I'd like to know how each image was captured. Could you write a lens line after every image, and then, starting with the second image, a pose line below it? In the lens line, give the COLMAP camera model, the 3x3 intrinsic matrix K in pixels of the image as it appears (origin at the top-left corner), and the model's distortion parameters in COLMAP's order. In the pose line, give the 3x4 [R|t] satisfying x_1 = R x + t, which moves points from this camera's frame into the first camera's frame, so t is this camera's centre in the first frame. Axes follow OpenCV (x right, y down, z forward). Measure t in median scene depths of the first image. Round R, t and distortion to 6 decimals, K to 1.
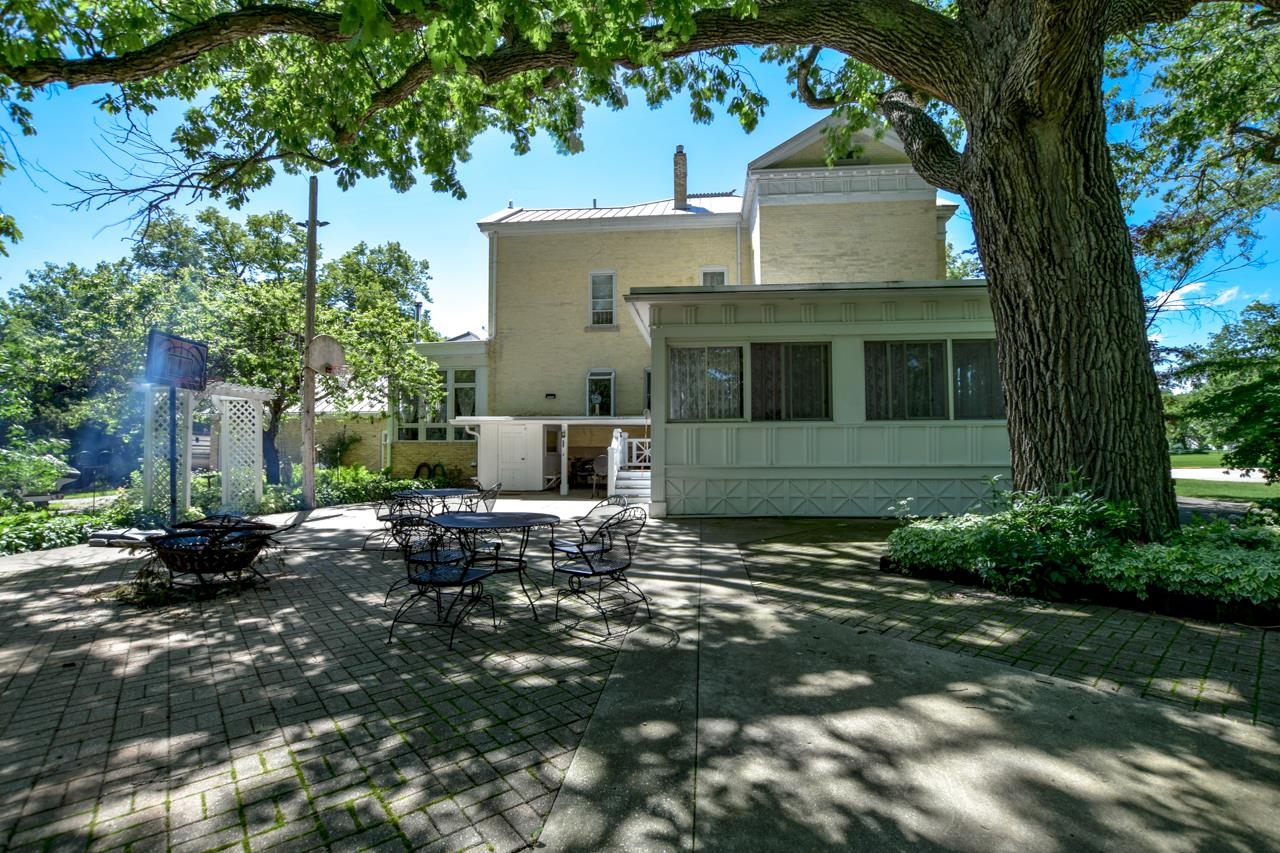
lens RADIAL K [[564.1, 0, 645.6], [0, 564.1, 425.4], [0, 0, 1]] dist [-0.036227, 0.005501]
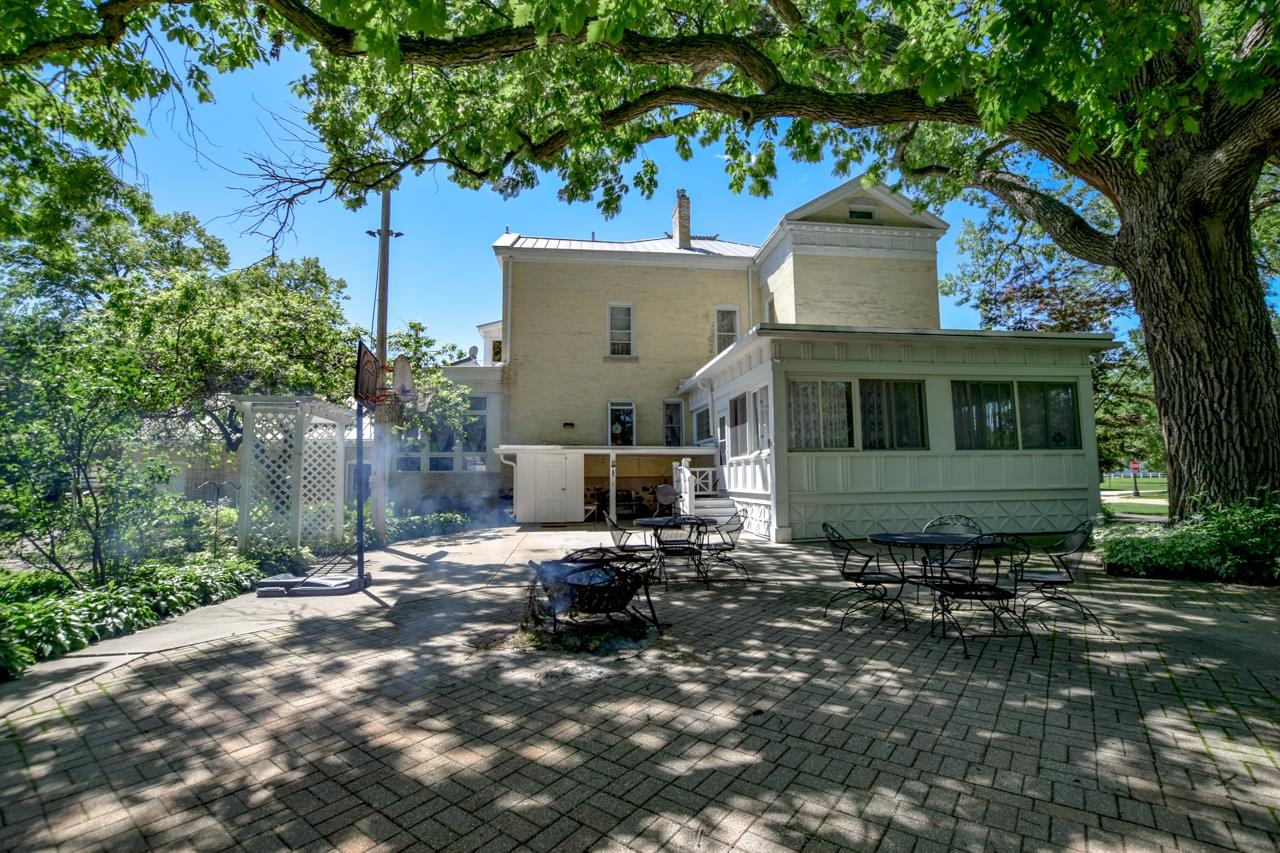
lens RADIAL K [[559.8, 0, 640.0], [0, 559.8, 426.5], [0, 0, 1]] dist [-0.040461, 0.008427]
pose [[0.976661, 0.013822, 0.214341, -0.461566], [-0.001956, 0.998458, -0.055476, 0.007100], [-0.214778, 0.053762, 0.975182, 0.040513]]
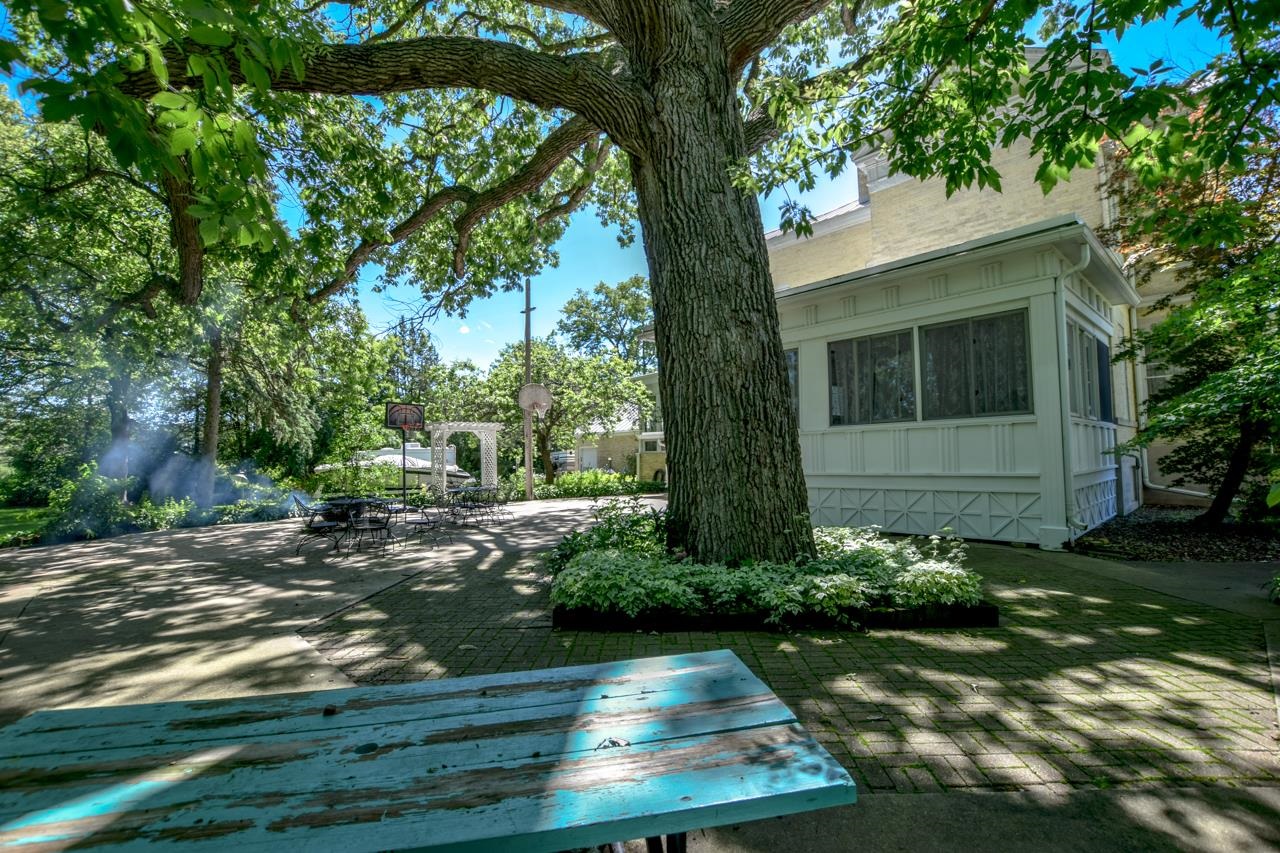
lens RADIAL K [[564.1, 0, 645.6], [0, 564.1, 425.4], [0, 0, 1]] dist [-0.036227, 0.005501]
pose [[0.741276, -0.045227, -0.669675, 0.775812], [0.038572, 0.998949, -0.024769, 0.001545], [0.670092, -0.007470, 0.742241, 0.086903]]
